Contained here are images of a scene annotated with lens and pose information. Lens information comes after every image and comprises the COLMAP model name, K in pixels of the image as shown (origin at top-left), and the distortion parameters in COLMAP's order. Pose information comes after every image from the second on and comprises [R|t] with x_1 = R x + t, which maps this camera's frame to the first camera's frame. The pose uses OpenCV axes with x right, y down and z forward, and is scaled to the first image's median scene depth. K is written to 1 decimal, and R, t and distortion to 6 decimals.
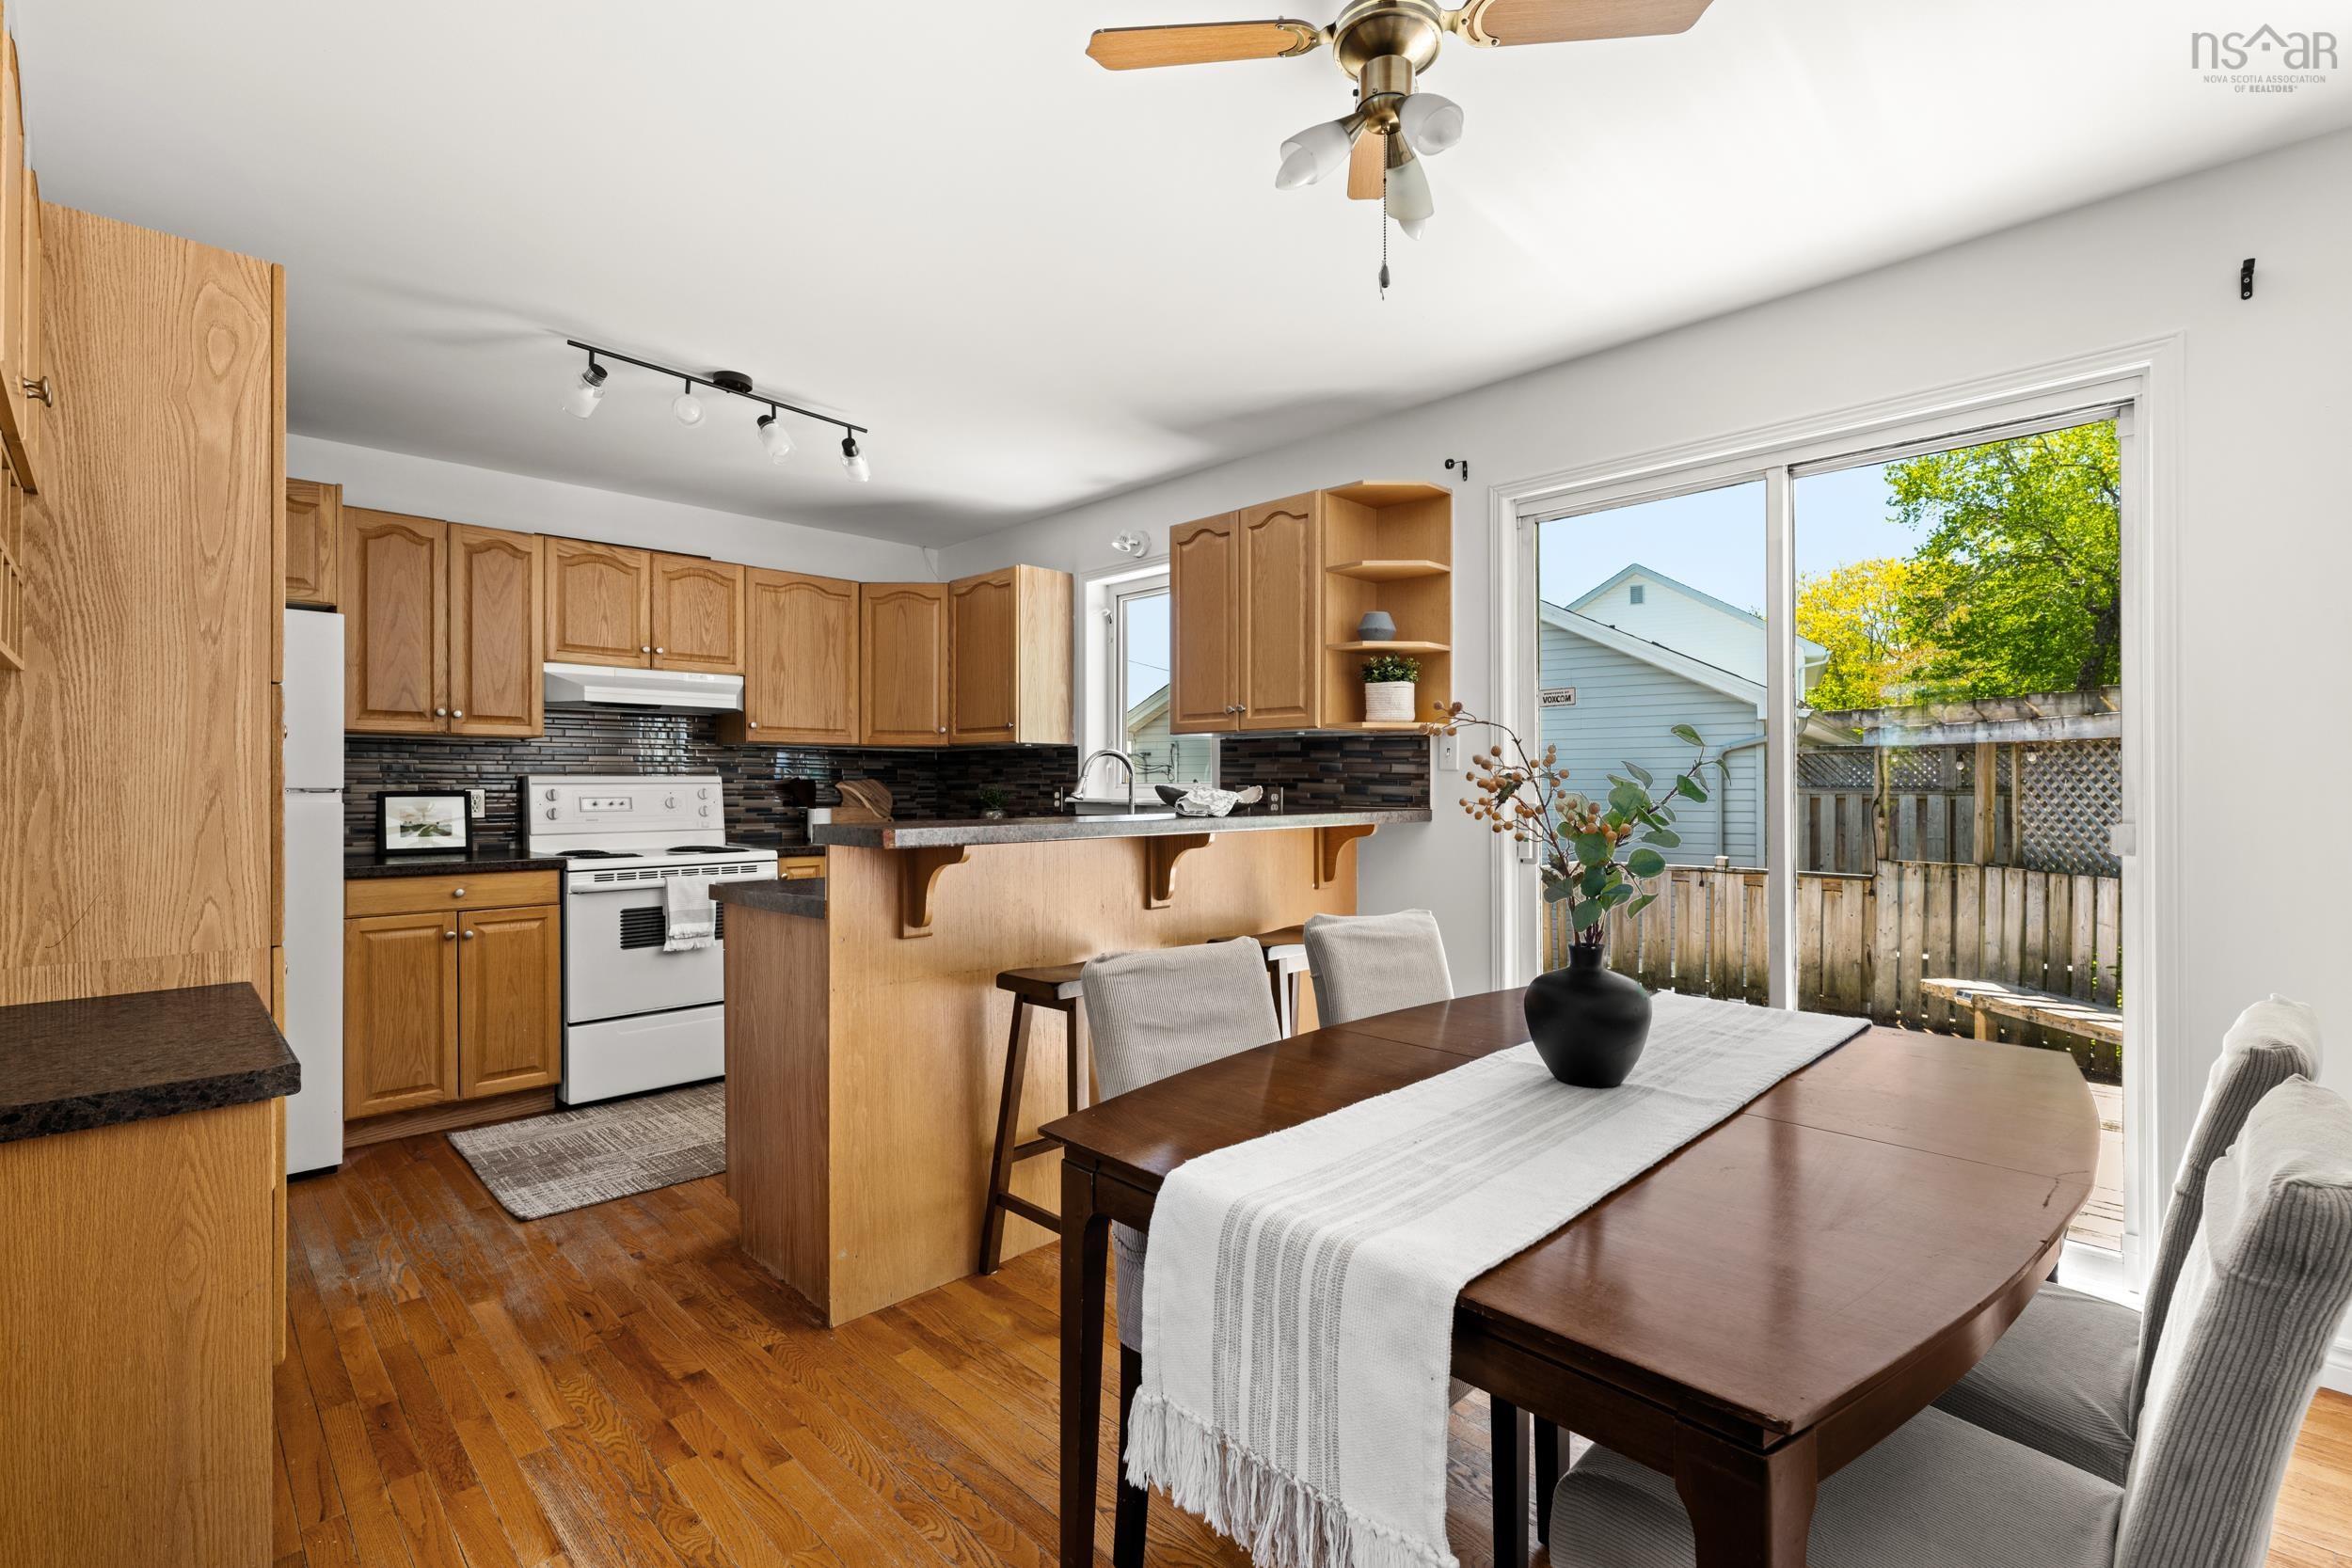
lens RADIAL K [[1059.0, 0, 1181.6], [0, 1059.0, 784.9], [0, 0, 1]] dist [-0.000875, 0.000009]
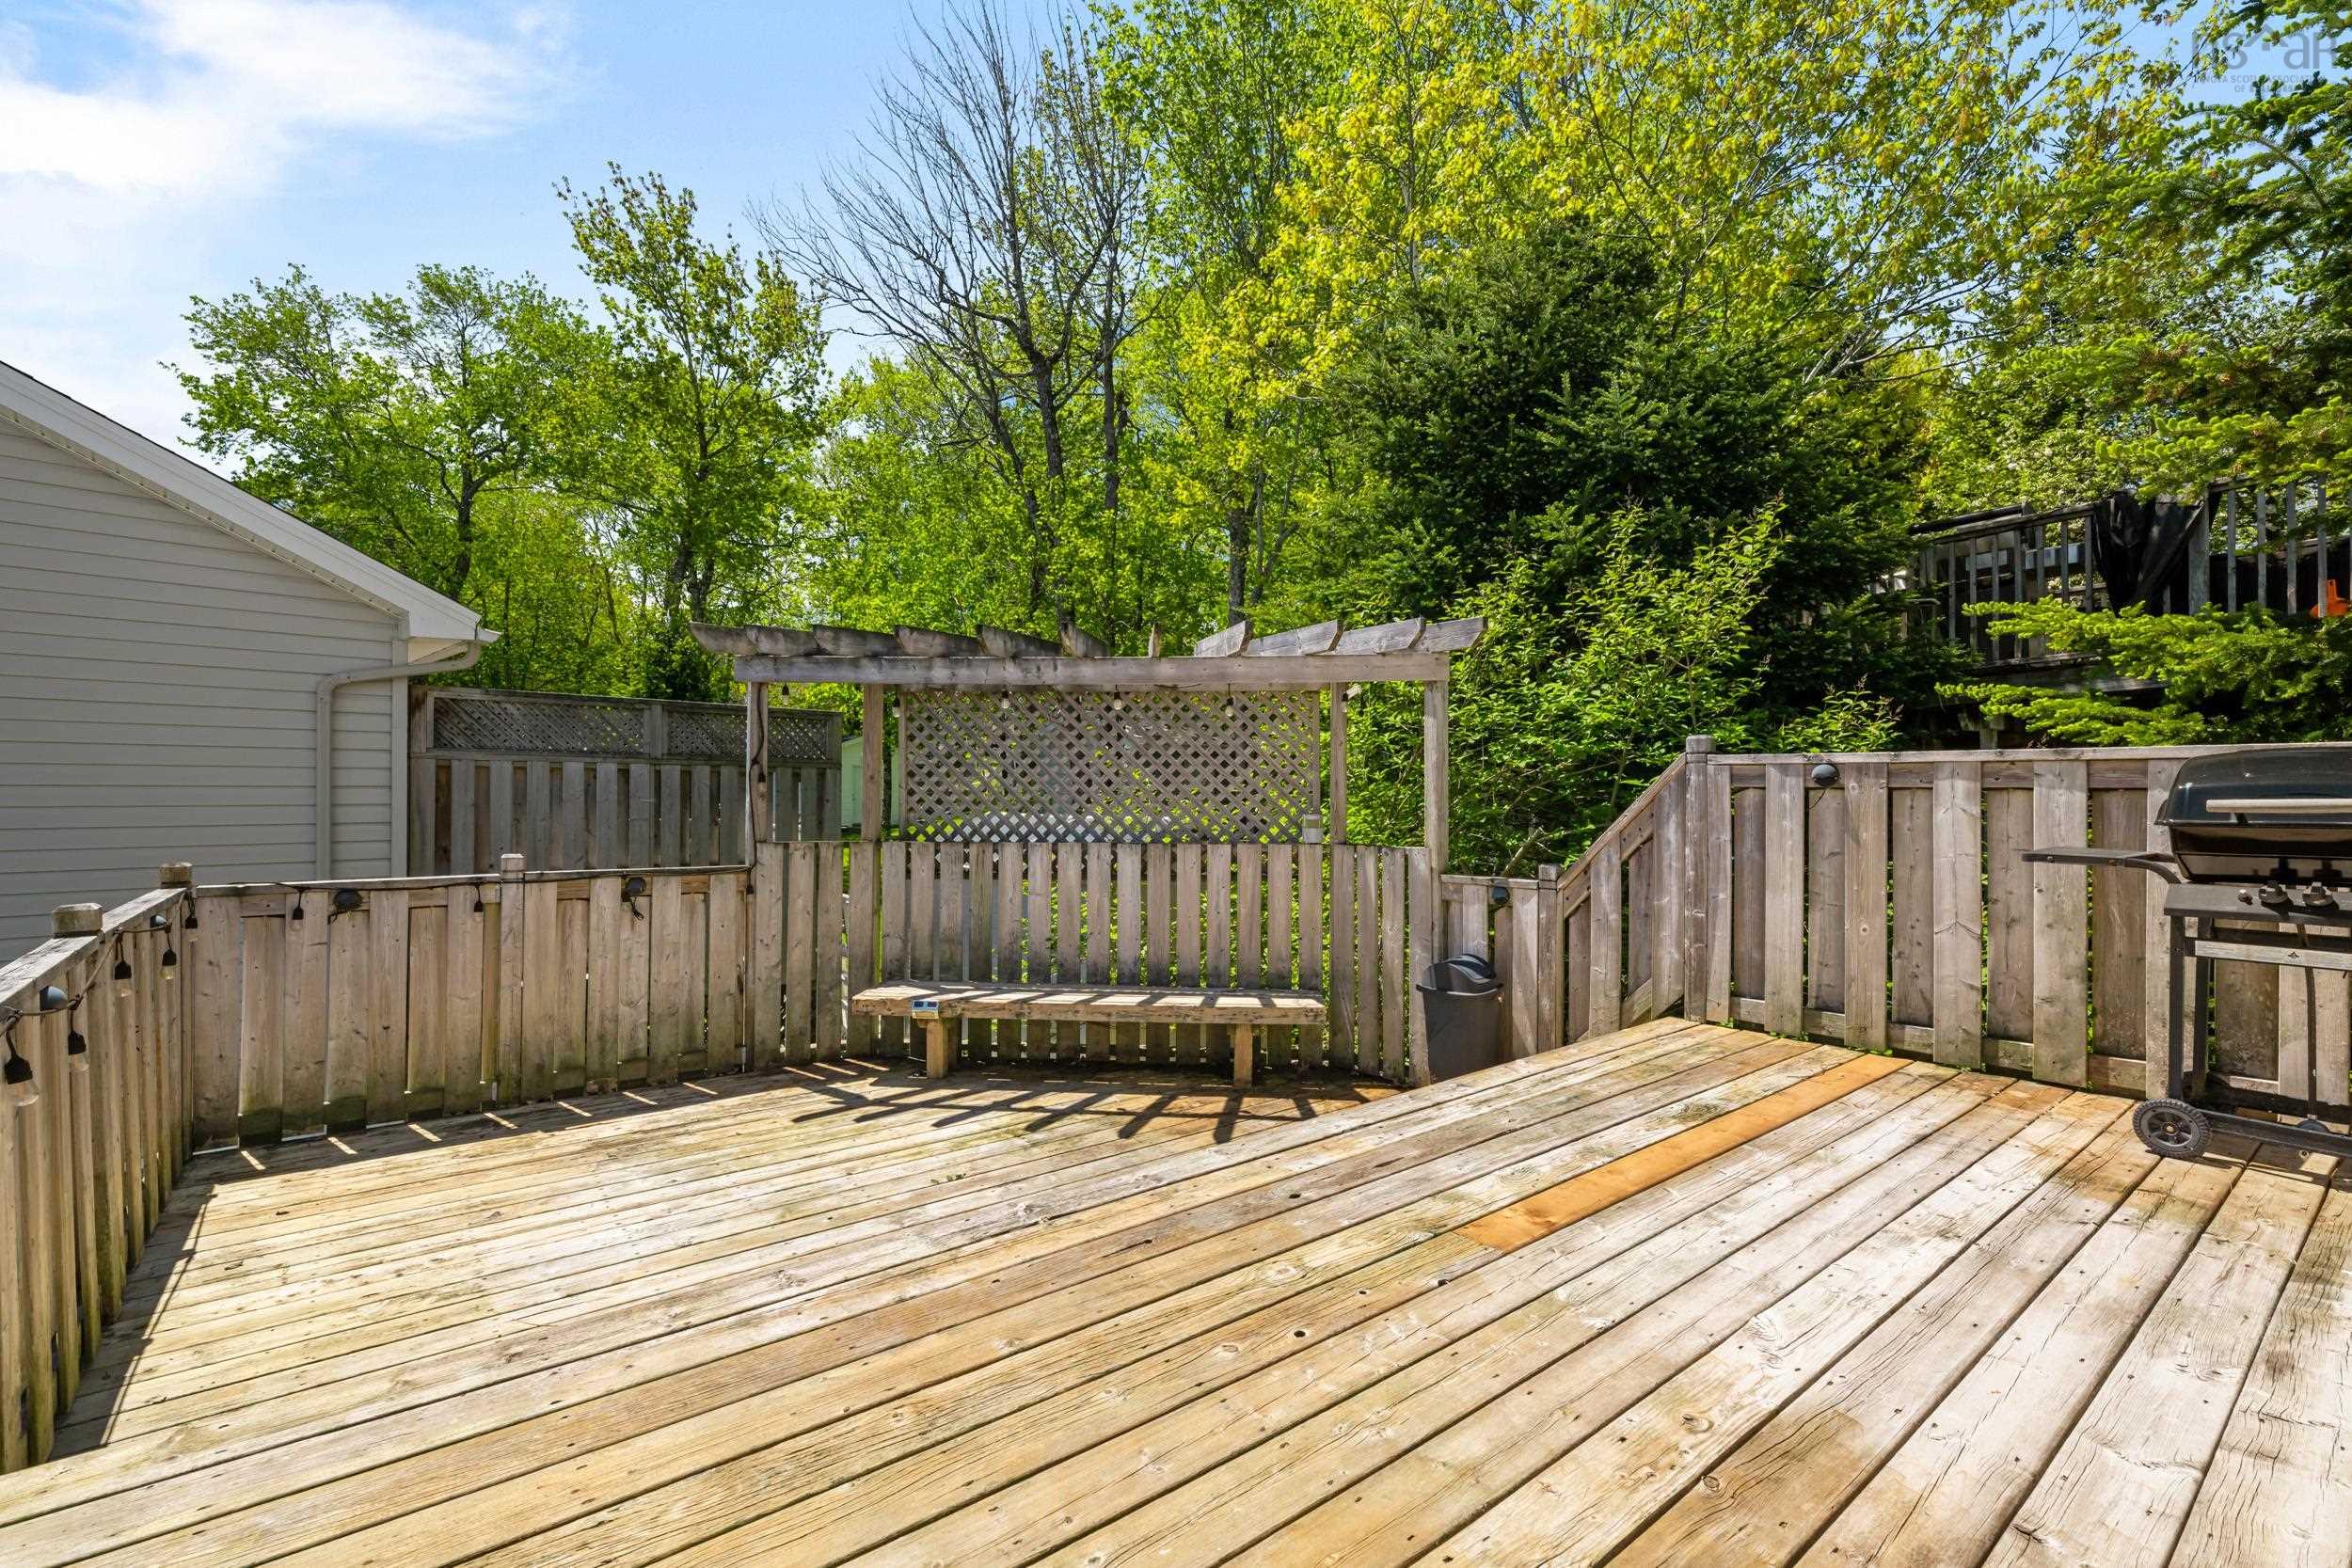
lens RADIAL K [[1012.7, 0, 1176.0], [0, 1012.7, 784.0], [0, 0, 1]] dist [-0.000179, -0.000002]
pose [[0.125203, 0.007986, 0.992099, 0.041375], [-0.003622, 0.999965, -0.007592, 0.075436], [-0.992125, -0.002643, 0.125227, 1.333585]]
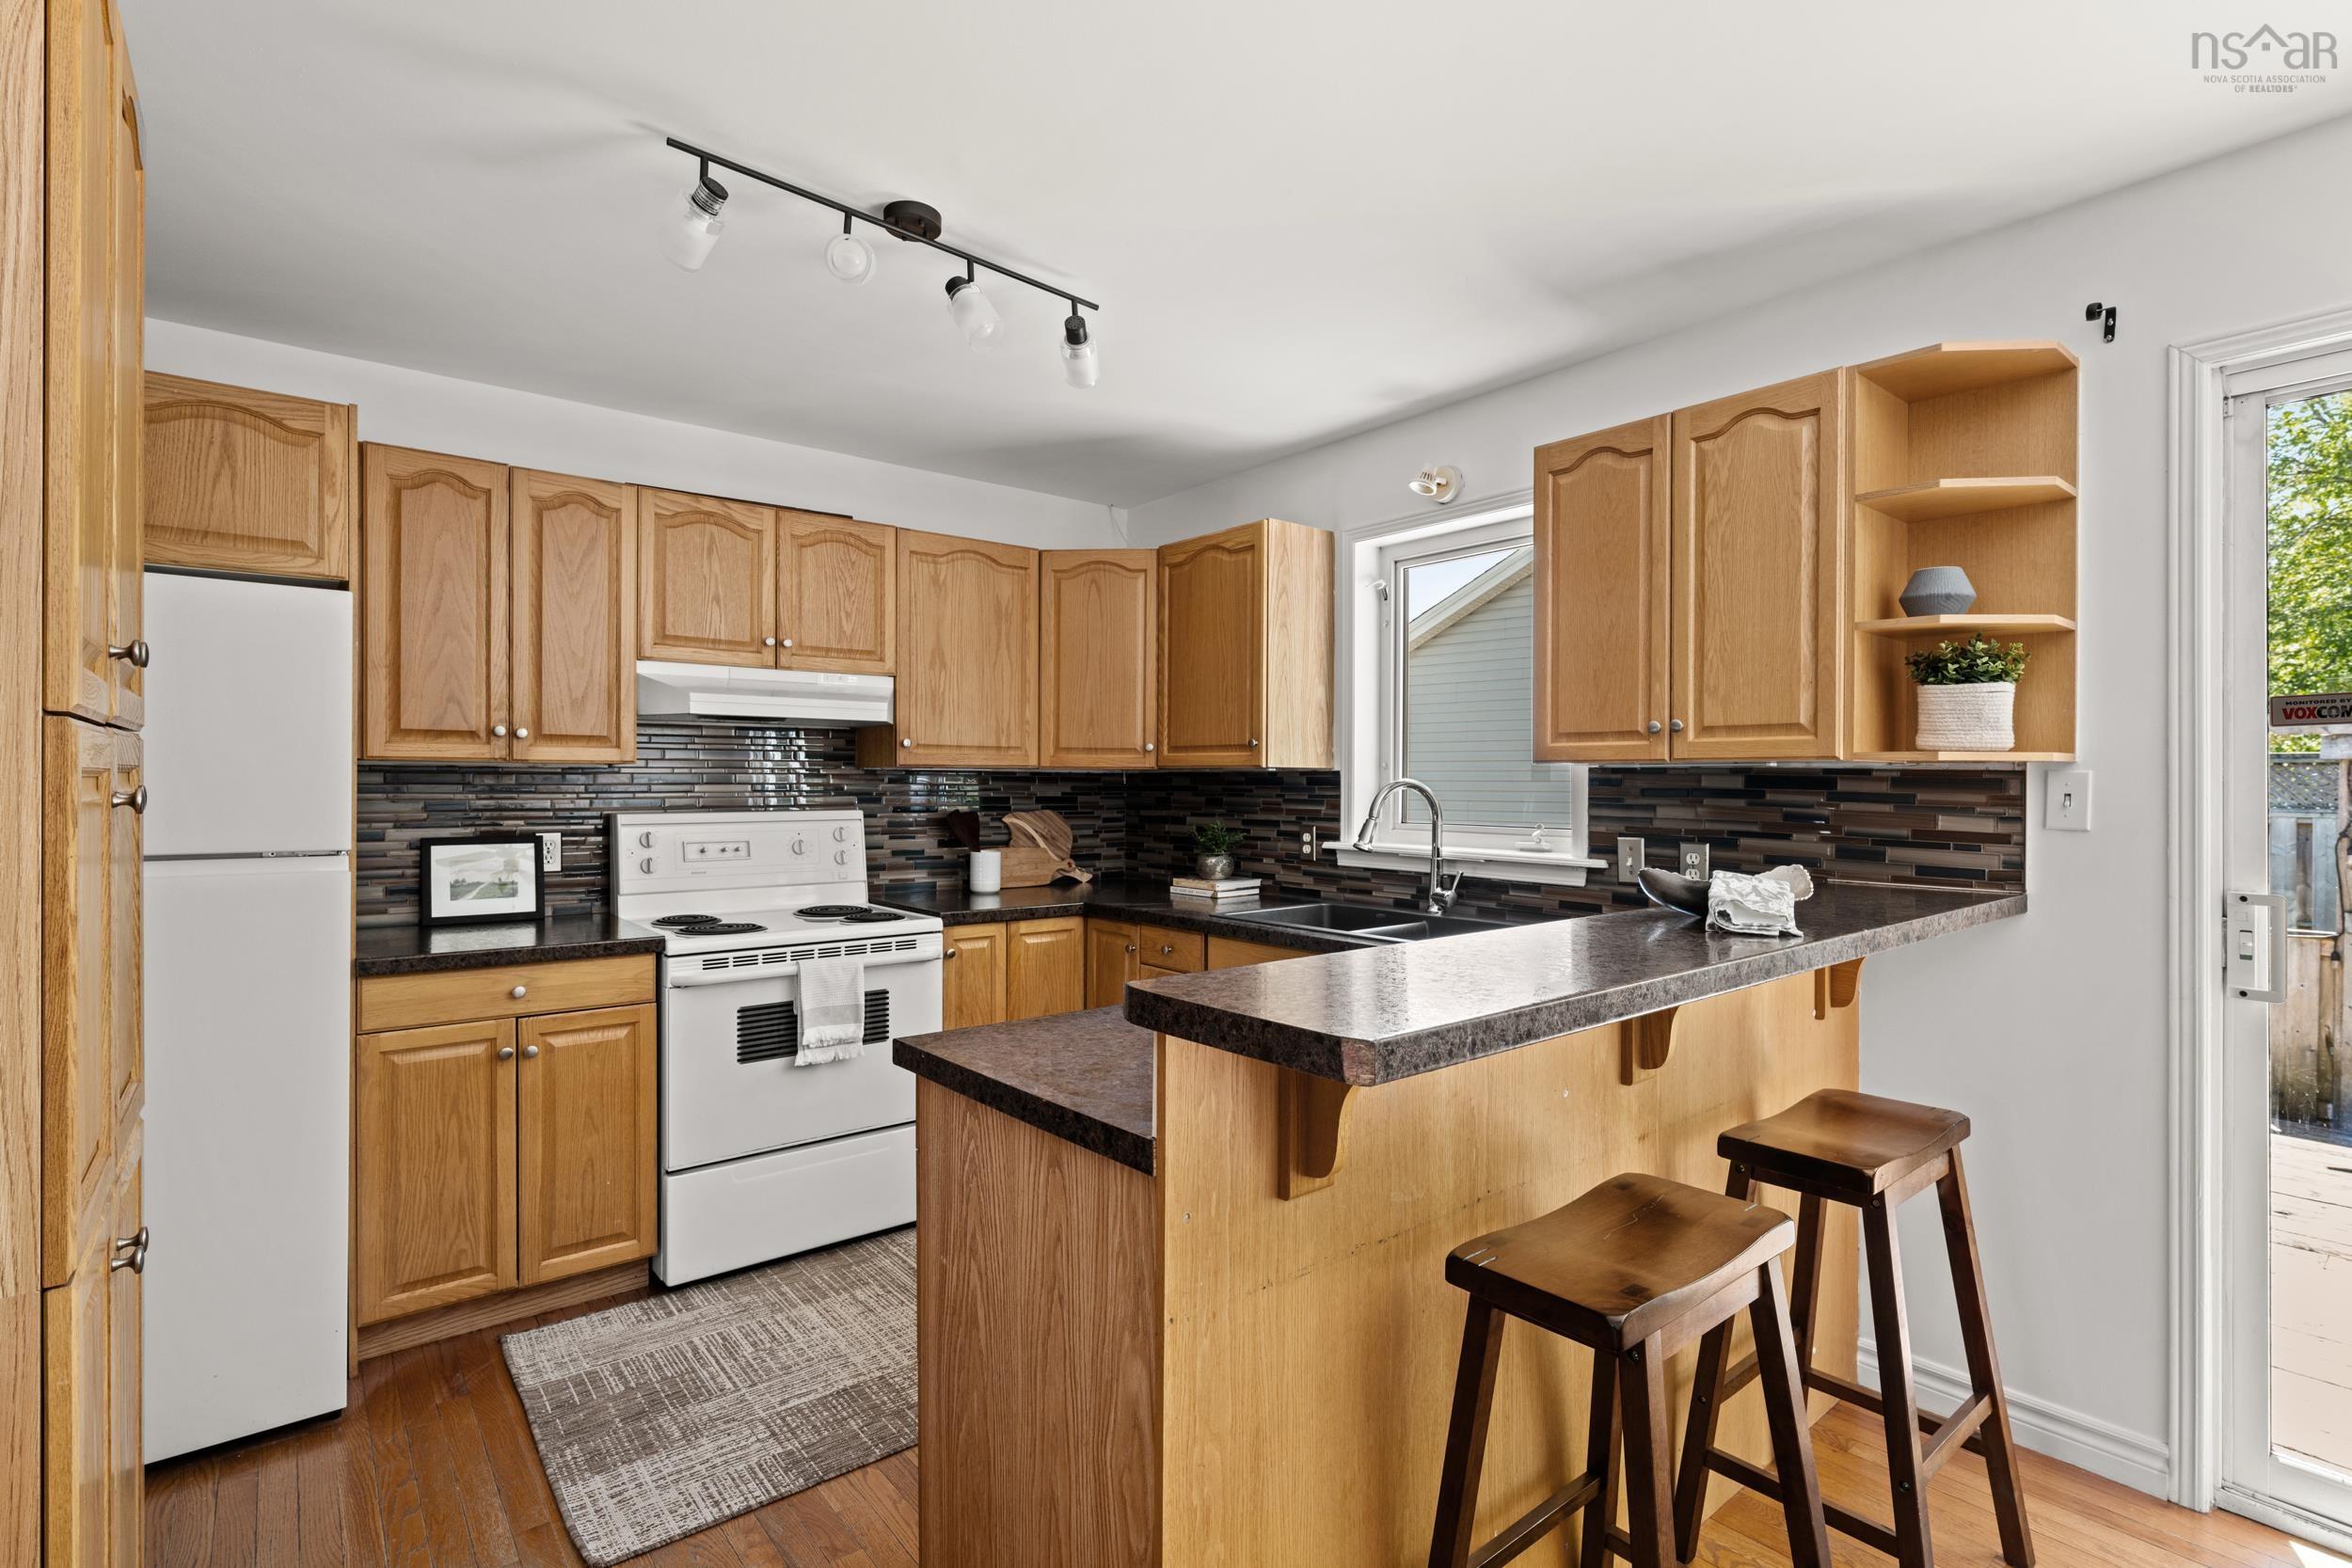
lens RADIAL K [[1116.6, 0, 1176.0], [0, 1116.6, 784.0], [0, 0, 1]] dist [0.000571, 0.000234]
pose [[0.994951, 0.003602, -0.100292, -0.166596], [-0.003542, 0.999993, 0.000775, -0.034788], [0.100295, -0.000416, 0.994958, 0.291273]]
